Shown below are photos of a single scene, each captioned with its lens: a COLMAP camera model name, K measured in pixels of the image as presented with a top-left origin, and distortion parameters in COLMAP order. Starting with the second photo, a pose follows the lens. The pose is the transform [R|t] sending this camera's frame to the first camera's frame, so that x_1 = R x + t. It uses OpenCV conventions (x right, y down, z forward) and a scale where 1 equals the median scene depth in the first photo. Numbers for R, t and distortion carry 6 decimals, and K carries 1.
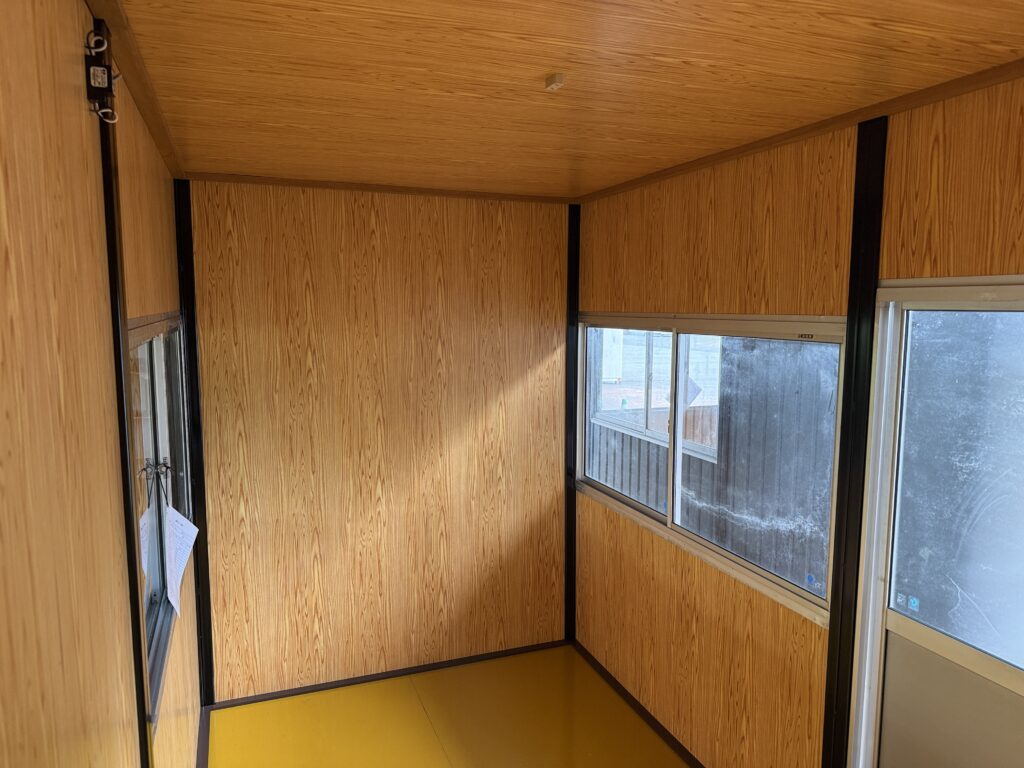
lens RADIAL K [[721.9, 0, 511.2], [0, 721.9, 385.4], [0, 0, 1]] dist [0.041438, -0.050294]
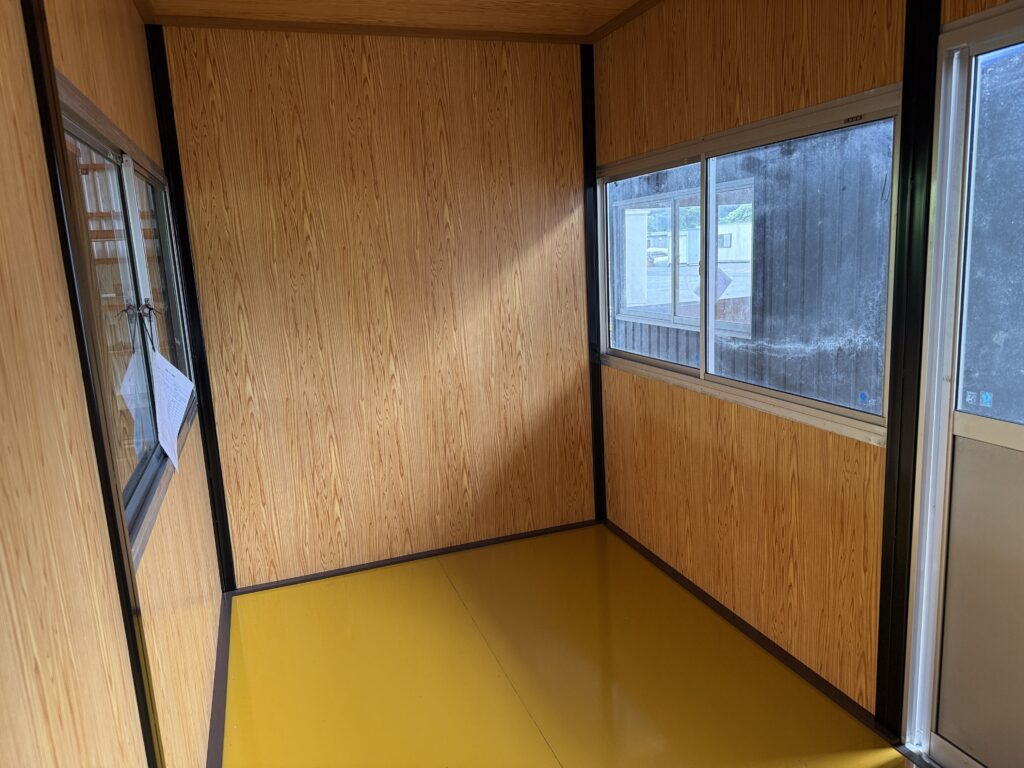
lens RADIAL K [[721.9, 0, 512.5], [0, 721.9, 384.3], [0, 0, 1]] dist [0.041438, -0.050294]
pose [[0.998072, -0.048717, -0.038452, 0.010830], [0.051191, 0.996491, 0.066221, 0.123202], [0.035091, -0.068062, 0.997064, 0.066778]]
